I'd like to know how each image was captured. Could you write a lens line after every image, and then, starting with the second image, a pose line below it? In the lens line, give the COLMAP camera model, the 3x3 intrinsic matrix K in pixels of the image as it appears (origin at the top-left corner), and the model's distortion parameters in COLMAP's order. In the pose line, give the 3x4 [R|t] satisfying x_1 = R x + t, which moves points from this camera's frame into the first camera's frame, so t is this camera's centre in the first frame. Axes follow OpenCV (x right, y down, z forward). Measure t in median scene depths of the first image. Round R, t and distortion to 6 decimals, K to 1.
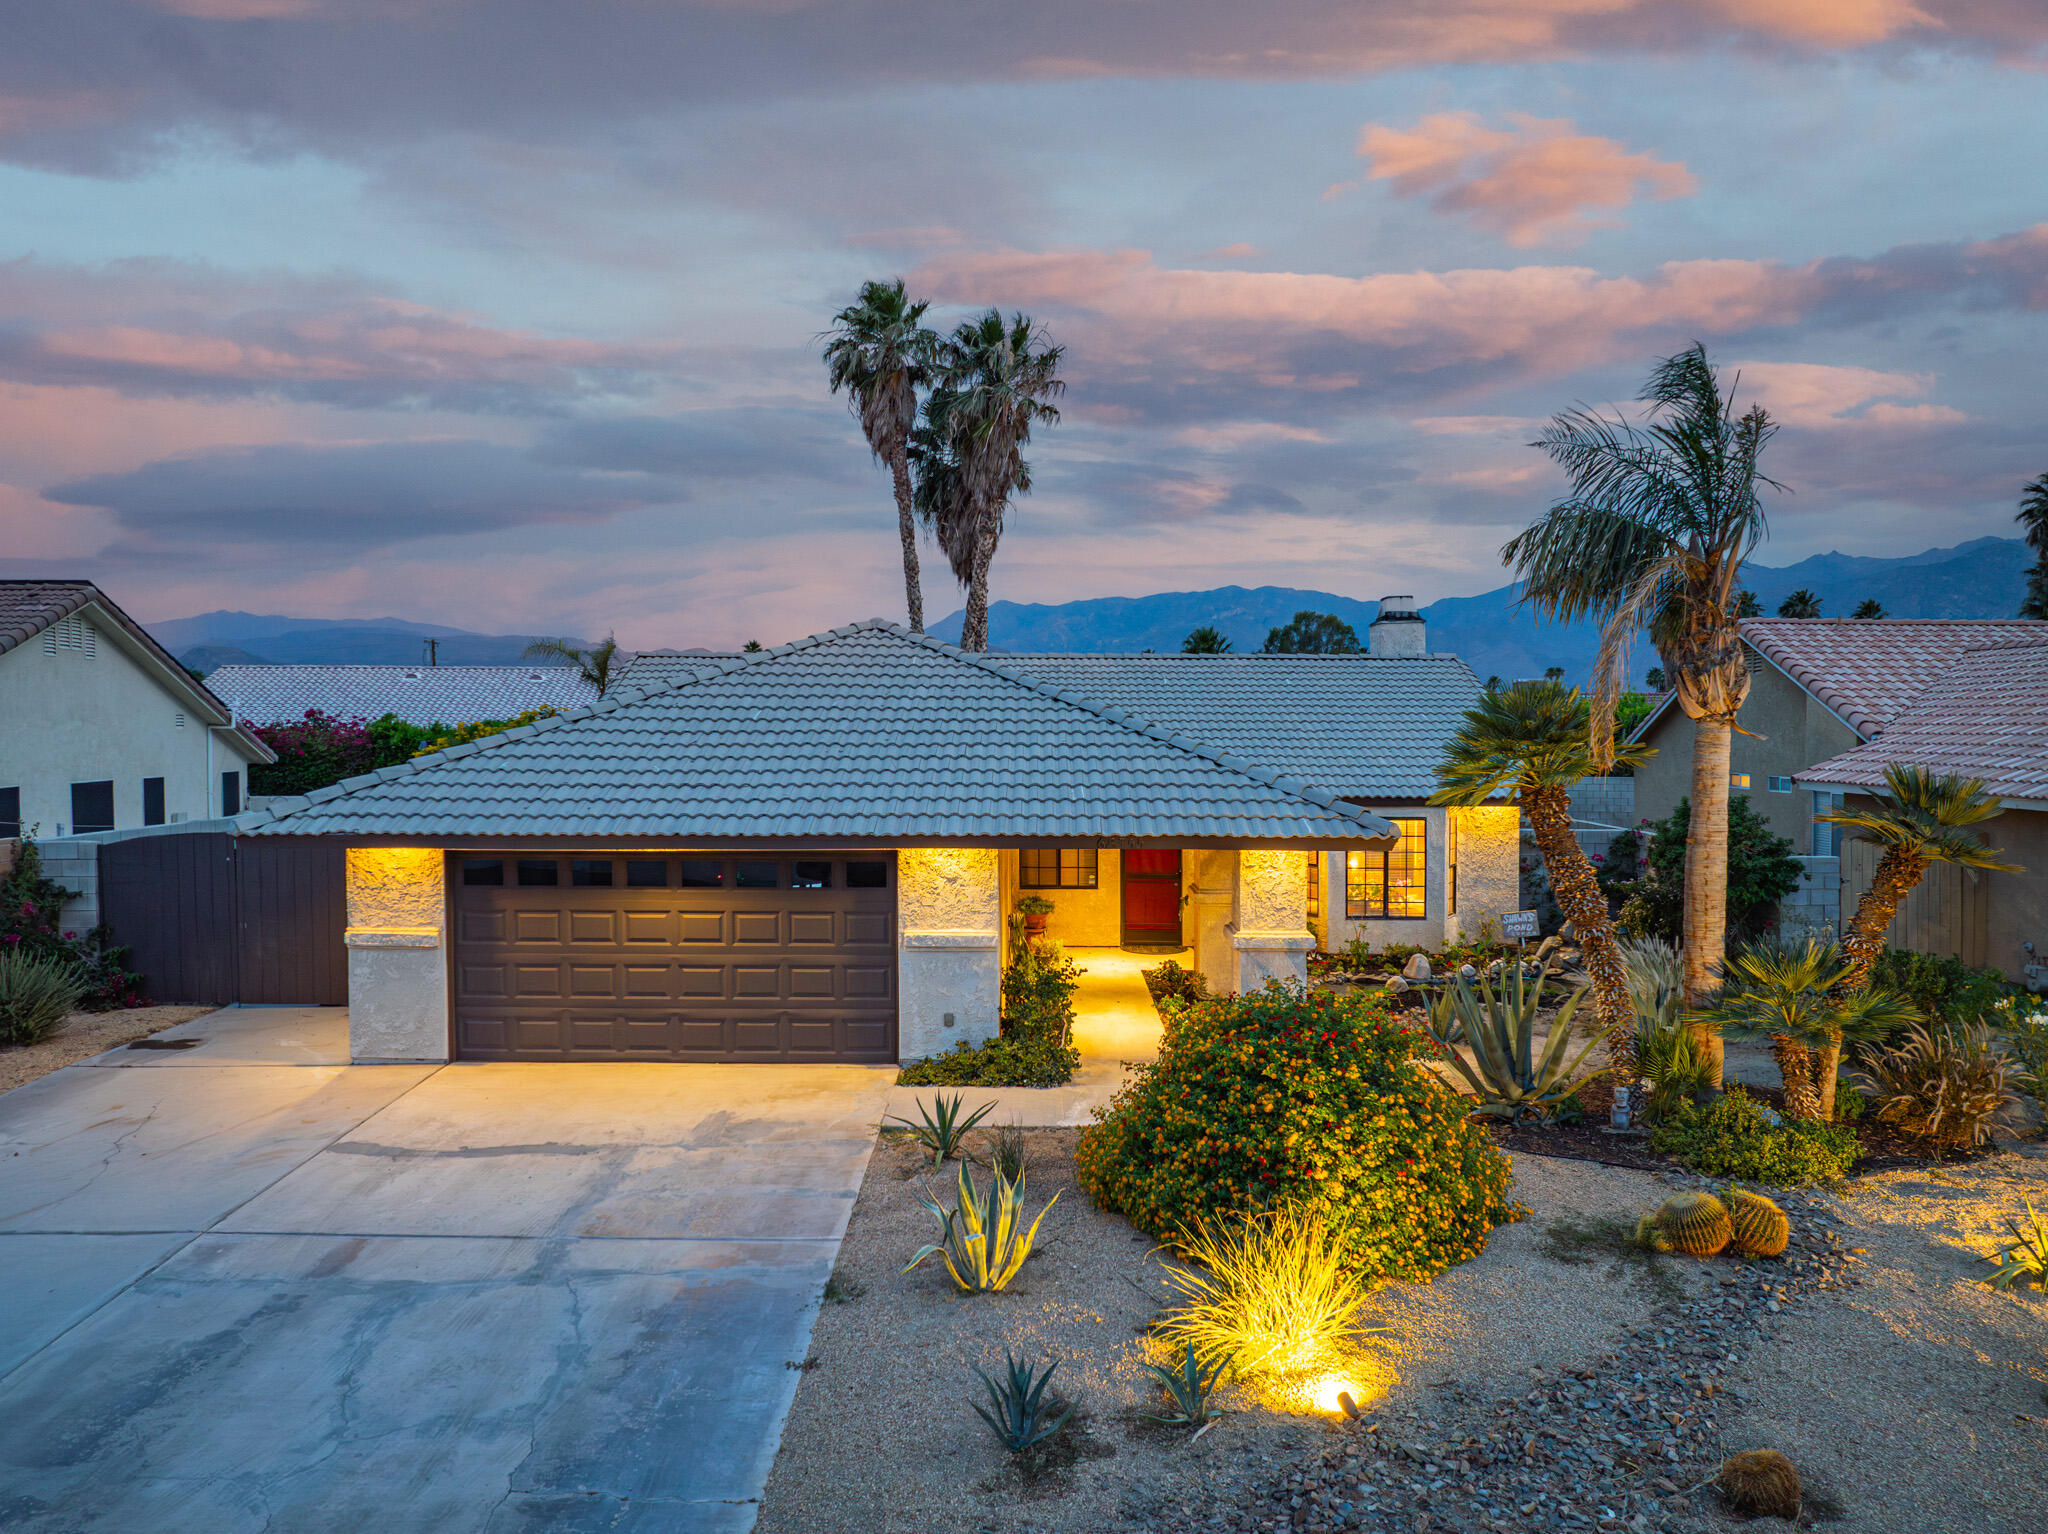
lens RADIAL K [[1386.9, 0, 1024.0], [0, 1386.9, 767.0], [0, 0, 1]] dist [-0.035451, -0.003347]
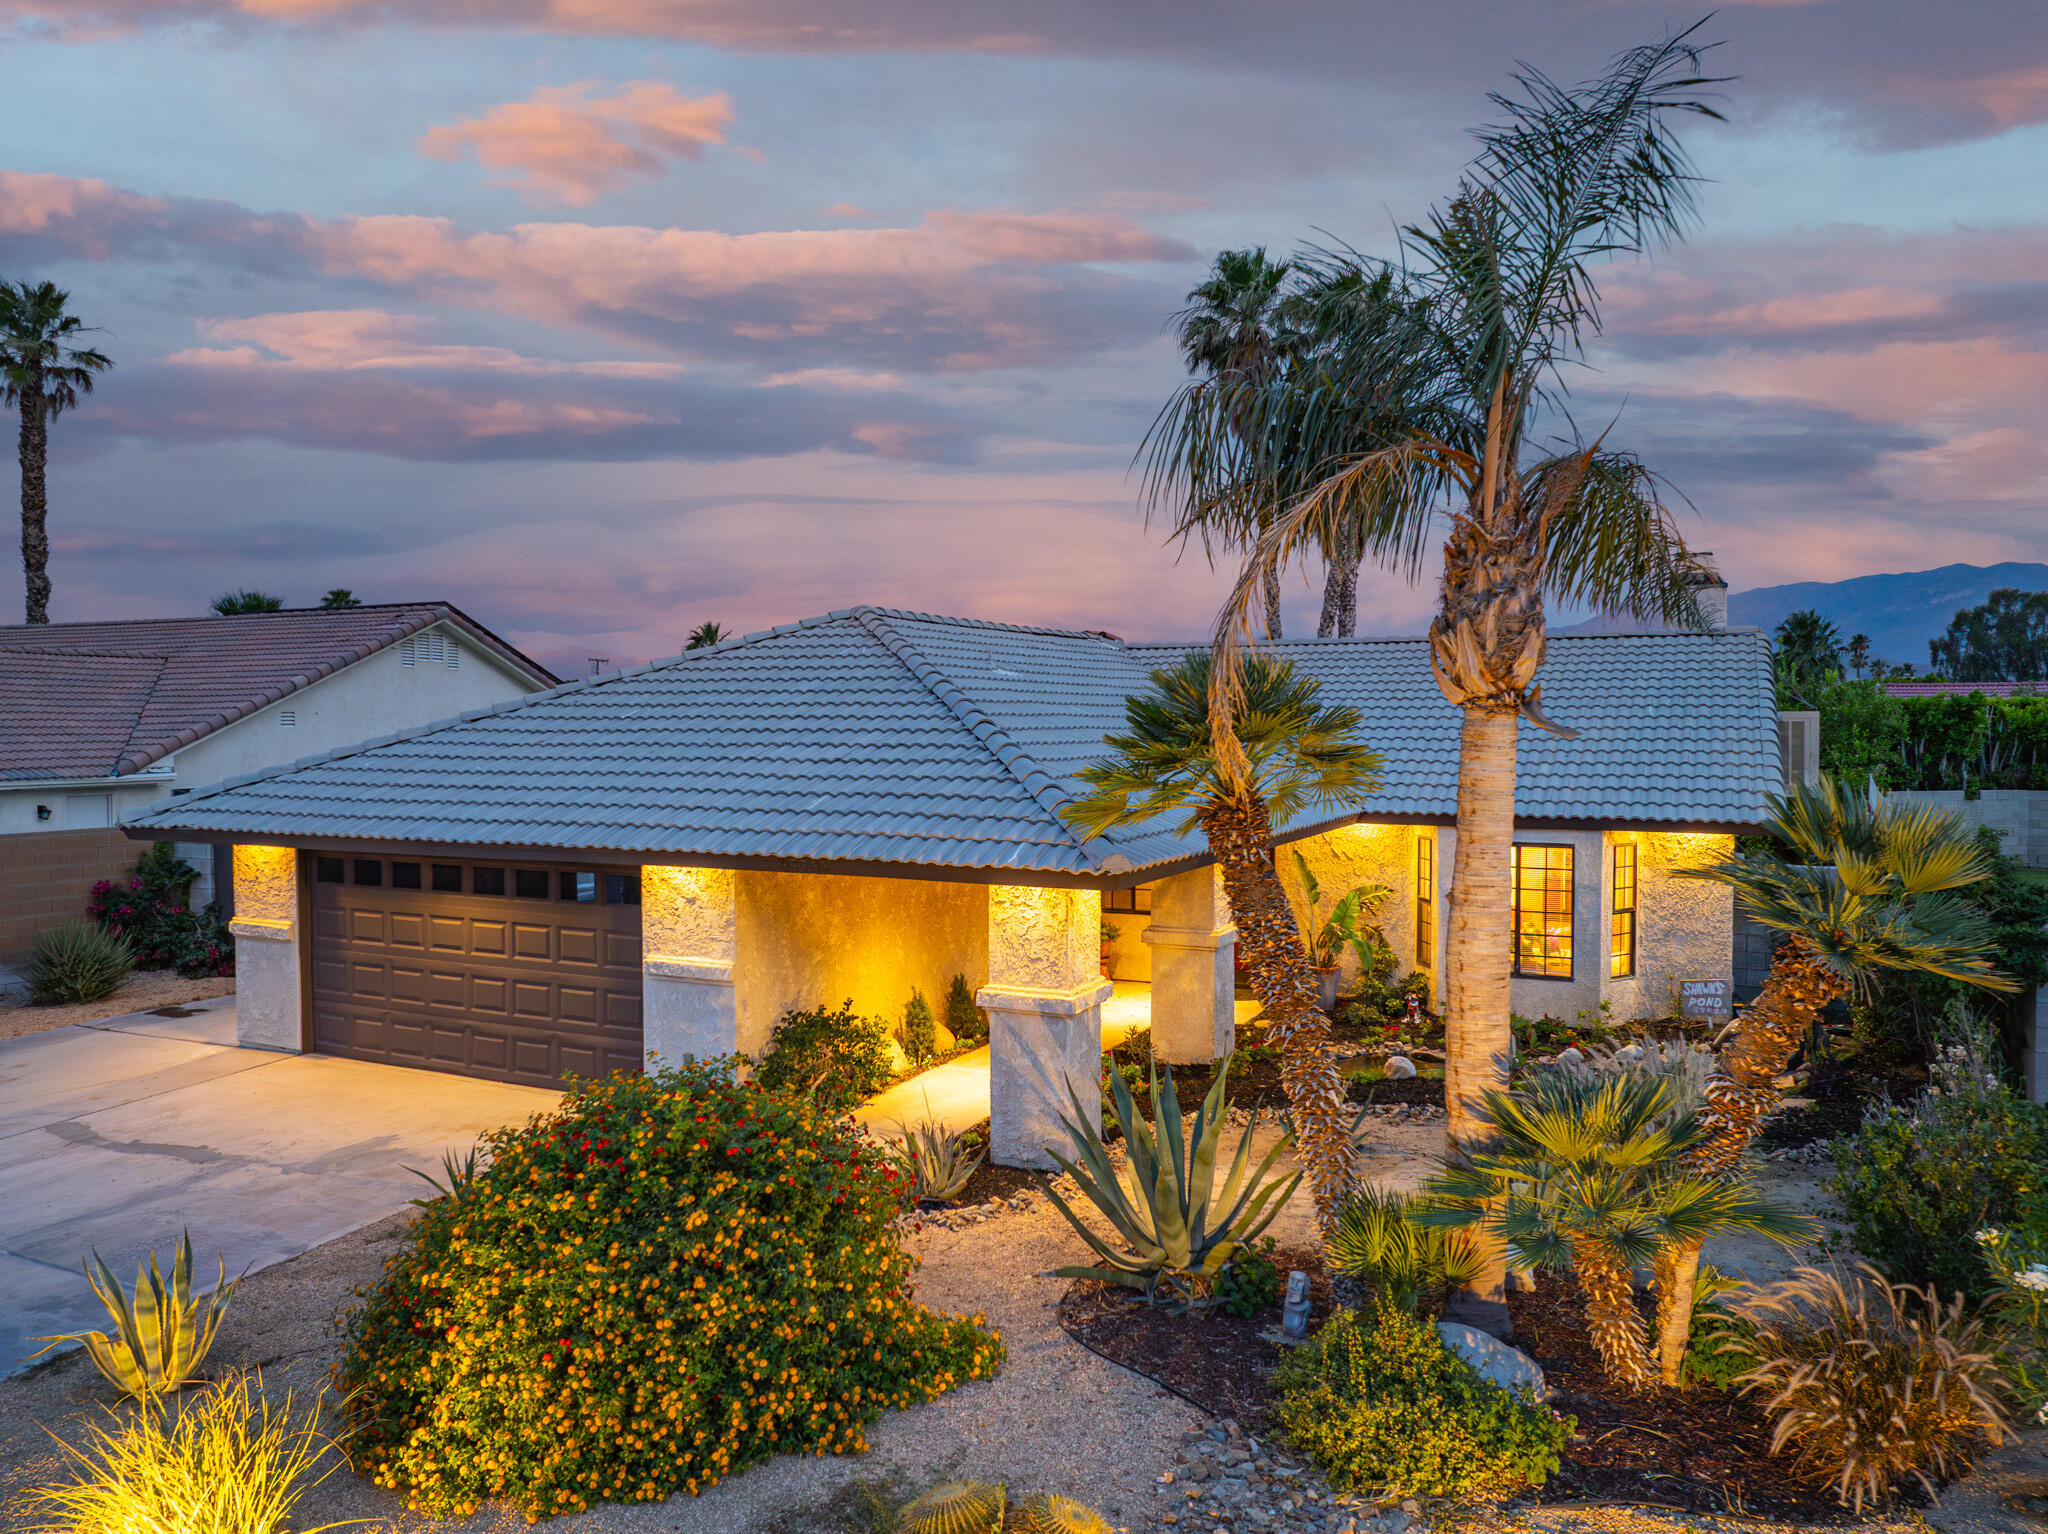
lens RADIAL K [[1386.9, 0, 1024.0], [0, 1386.9, 767.0], [0, 0, 1]] dist [-0.035451, -0.003347]
pose [[0.907426, 0.008846, -0.420119, 0.499793], [-0.009286, 0.999956, 0.000998, -0.004936], [0.420110, 0.002996, 0.907468, 0.299491]]
